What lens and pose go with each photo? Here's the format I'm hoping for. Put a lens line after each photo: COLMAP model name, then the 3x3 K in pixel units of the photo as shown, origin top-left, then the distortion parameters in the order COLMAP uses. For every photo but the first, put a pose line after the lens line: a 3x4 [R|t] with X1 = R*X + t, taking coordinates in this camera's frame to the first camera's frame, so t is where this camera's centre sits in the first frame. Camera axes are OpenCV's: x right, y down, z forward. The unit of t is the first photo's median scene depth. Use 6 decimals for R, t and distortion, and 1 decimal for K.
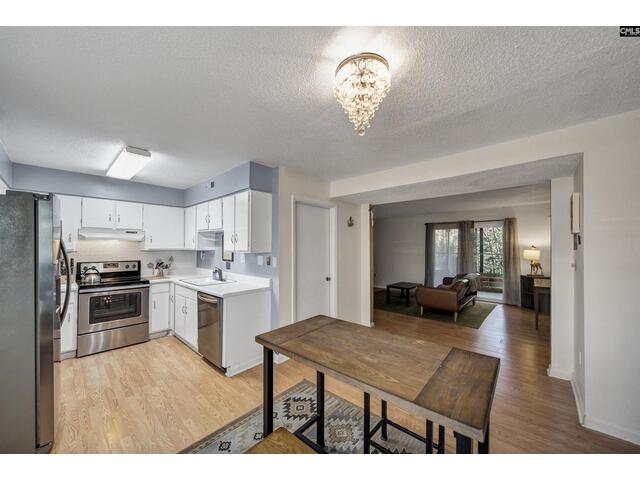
lens RADIAL K [[244.9, 0, 315.9], [0, 244.9, 243.6], [0, 0, 1]] dist [-0.004133, -0.000153]
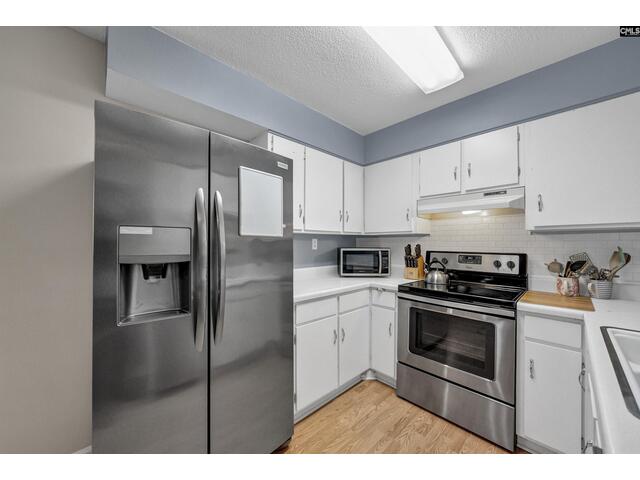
lens RADIAL K [[244.9, 0, 319.6], [0, 244.9, 243.7], [0, 0, 1]] dist [-0.004133, -0.000153]
pose [[-0.054247, -0.002239, -0.998525, -0.258811], [0.006172, 0.999978, -0.002578, 0.052741], [0.998508, -0.006303, -0.054232, 0.684209]]
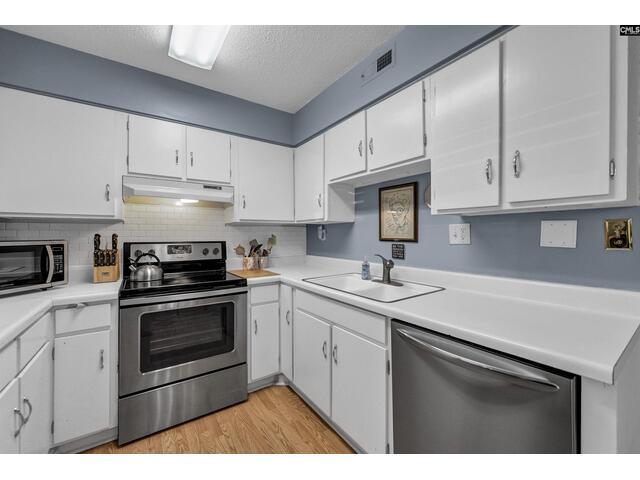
lens RADIAL K [[257.6, 0, 313.7], [0, 257.6, 236.5], [0, 0, 1]] dist [0.003985, 0.000158]
pose [[0.976129, -0.004126, -0.217152, -0.419816], [0.007297, 0.999878, 0.013805, 0.055227], [0.217069, -0.015060, 0.976040, 0.500671]]
